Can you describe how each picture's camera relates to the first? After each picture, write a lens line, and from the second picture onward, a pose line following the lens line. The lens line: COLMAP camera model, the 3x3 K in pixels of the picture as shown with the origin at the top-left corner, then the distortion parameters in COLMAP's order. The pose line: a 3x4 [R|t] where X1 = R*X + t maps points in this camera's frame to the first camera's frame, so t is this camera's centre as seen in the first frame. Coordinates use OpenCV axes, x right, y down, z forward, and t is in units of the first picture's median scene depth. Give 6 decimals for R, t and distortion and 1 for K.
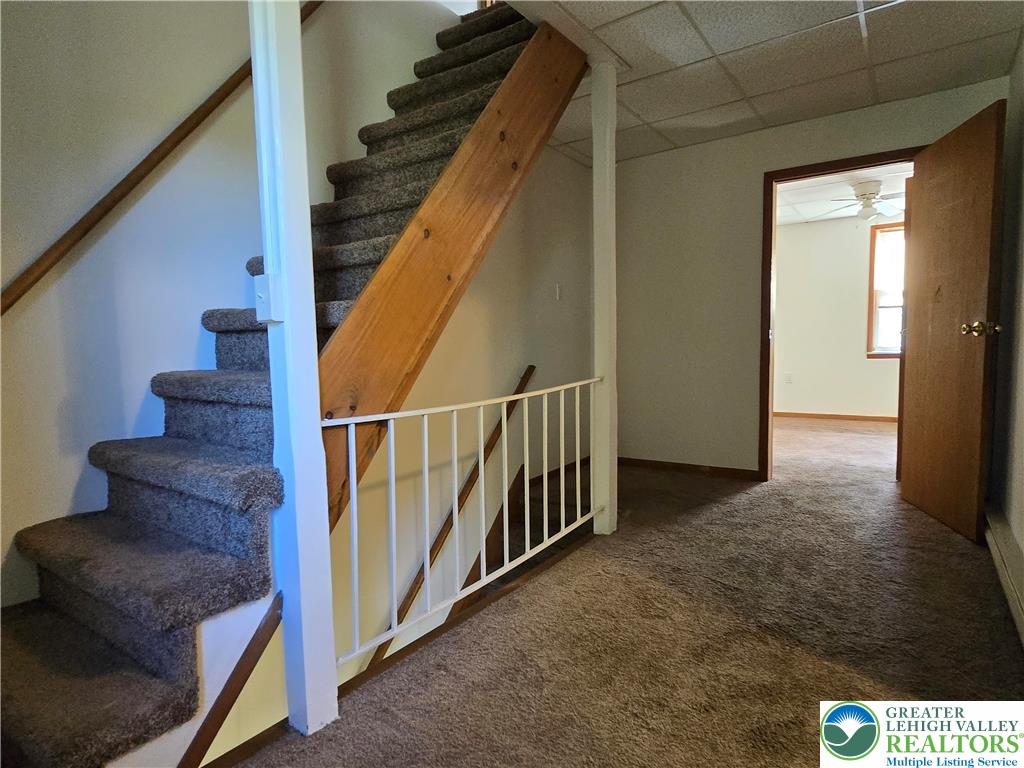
lens RADIAL K [[593.6, 0, 516.6], [0, 593.6, 389.0], [0, 0, 1]] dist [0.002649, -0.001264]
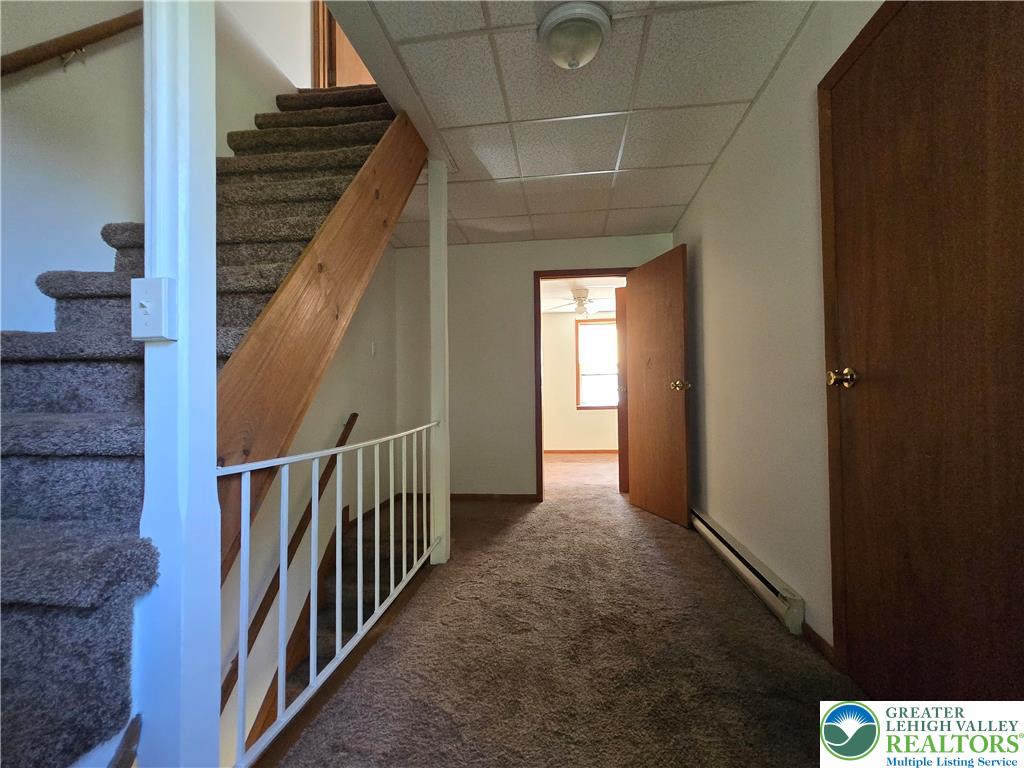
lens RADIAL K [[469.2, 0, 530.1], [0, 469.2, 385.2], [0, 0, 1]] dist [0.009125, -0.000662]
pose [[0.874715, 0.021311, 0.484168, -0.167014], [0.033735, 0.993932, -0.104697, 0.013959], [-0.483462, 0.107914, 0.868688, 0.147677]]
